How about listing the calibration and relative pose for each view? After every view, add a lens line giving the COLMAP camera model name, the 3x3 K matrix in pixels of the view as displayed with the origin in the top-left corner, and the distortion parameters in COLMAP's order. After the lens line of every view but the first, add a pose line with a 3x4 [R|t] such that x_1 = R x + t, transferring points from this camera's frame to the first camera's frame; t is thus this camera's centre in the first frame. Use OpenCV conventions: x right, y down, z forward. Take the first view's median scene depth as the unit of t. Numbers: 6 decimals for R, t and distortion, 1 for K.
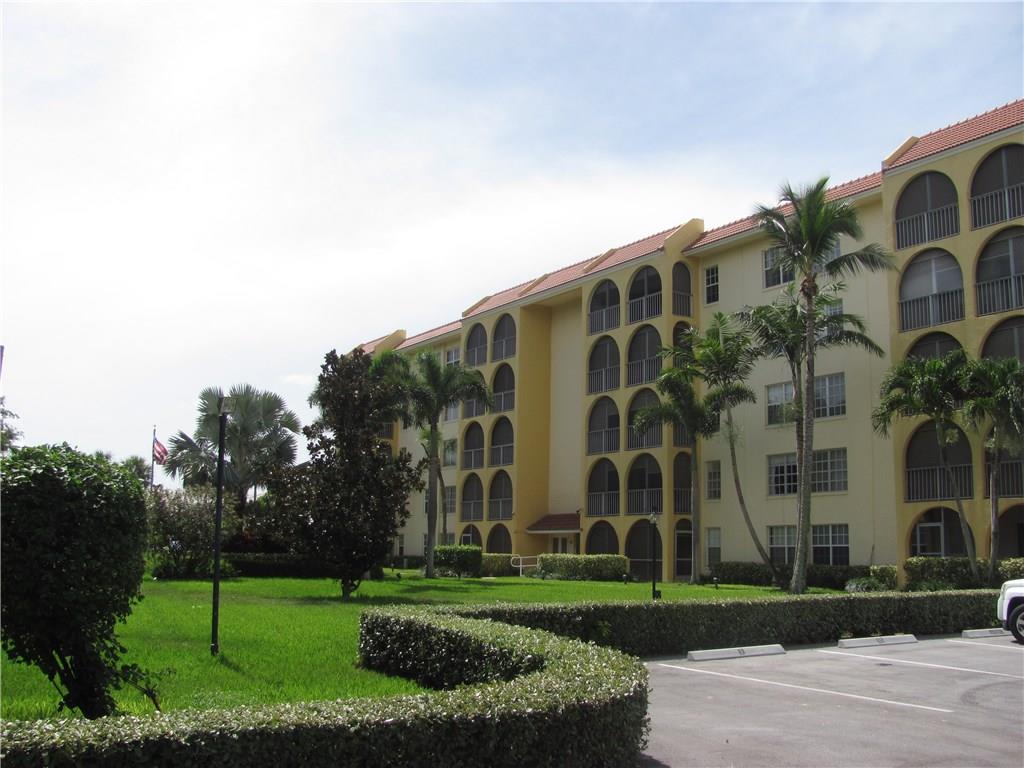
lens RADIAL K [[1072.2, 0, 510.3], [0, 1072.2, 390.9], [0, 0, 1]] dist [-0.134976, 0.000000]
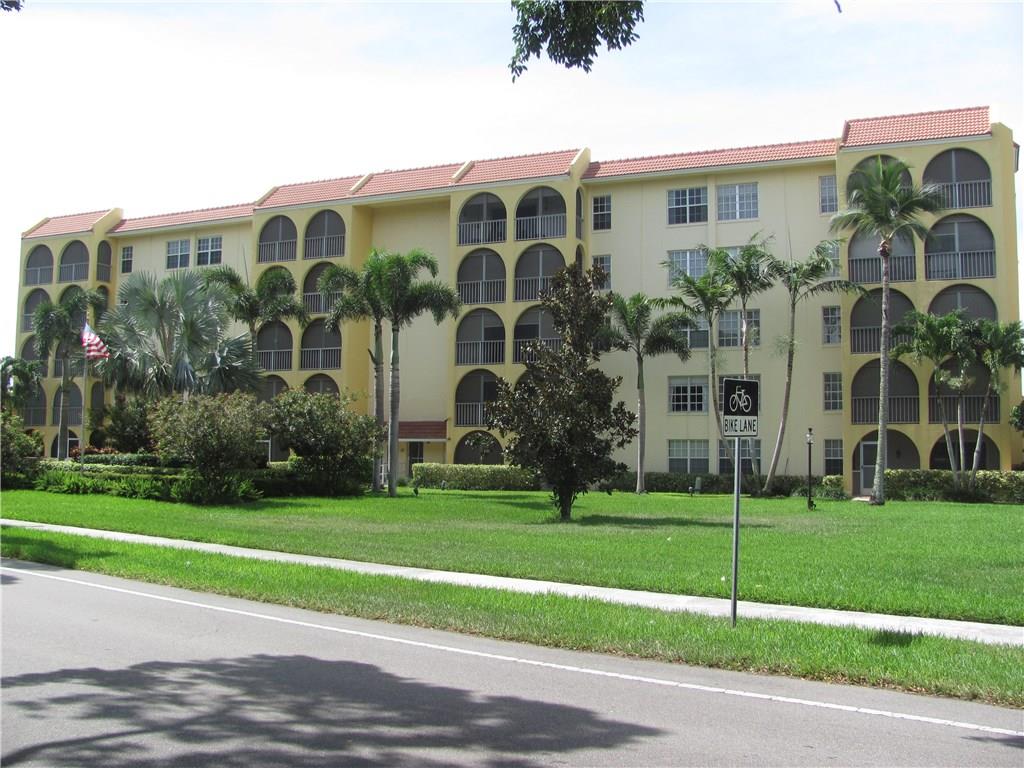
lens RADIAL K [[1072.2, 0, 515.9], [0, 1072.2, 384.5], [0, 0, 1]] dist [-0.134976, 0.000000]
pose [[0.835223, 0.031112, 0.549031, -0.483541], [-0.080337, 0.994590, 0.065853, 0.007932], [-0.544012, -0.099109, 0.833204, 0.144481]]
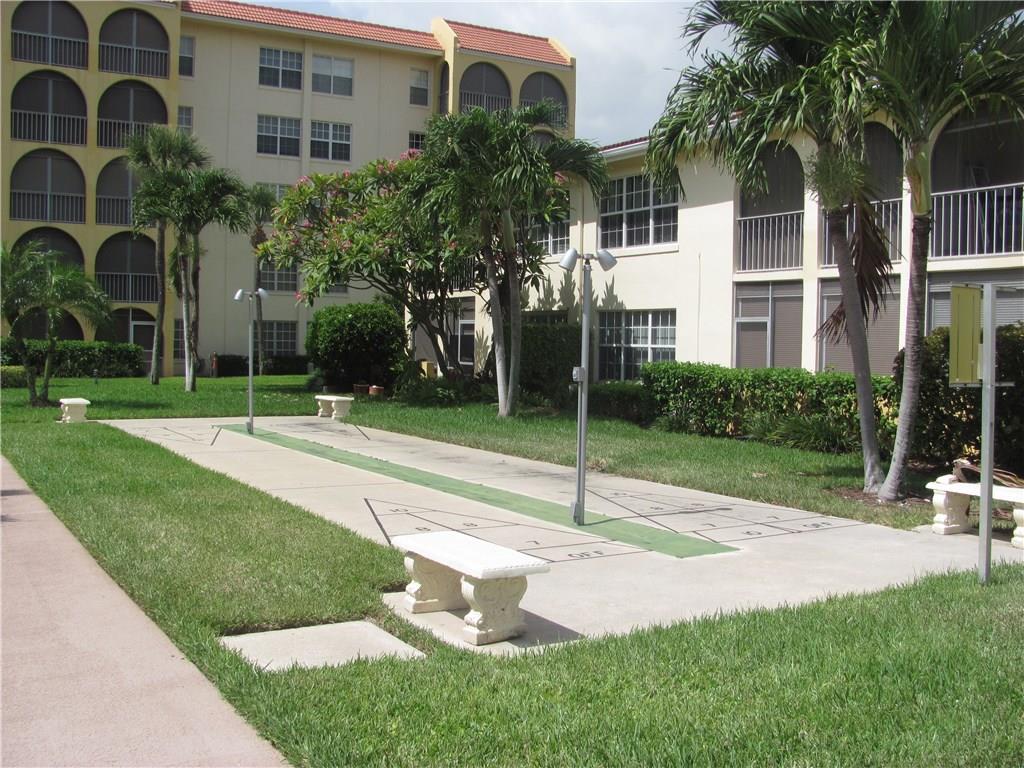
lens RADIAL K [[1132.0, 0, 513.7], [0, 1132.0, 379.7], [0, 0, 1]] dist [-0.059722, 0.000000]
pose [[0.037860, -0.046799, 0.998187, -0.805045], [-0.162457, 0.985326, 0.052358, 0.081152], [-0.985989, -0.164145, 0.029702, 0.671089]]
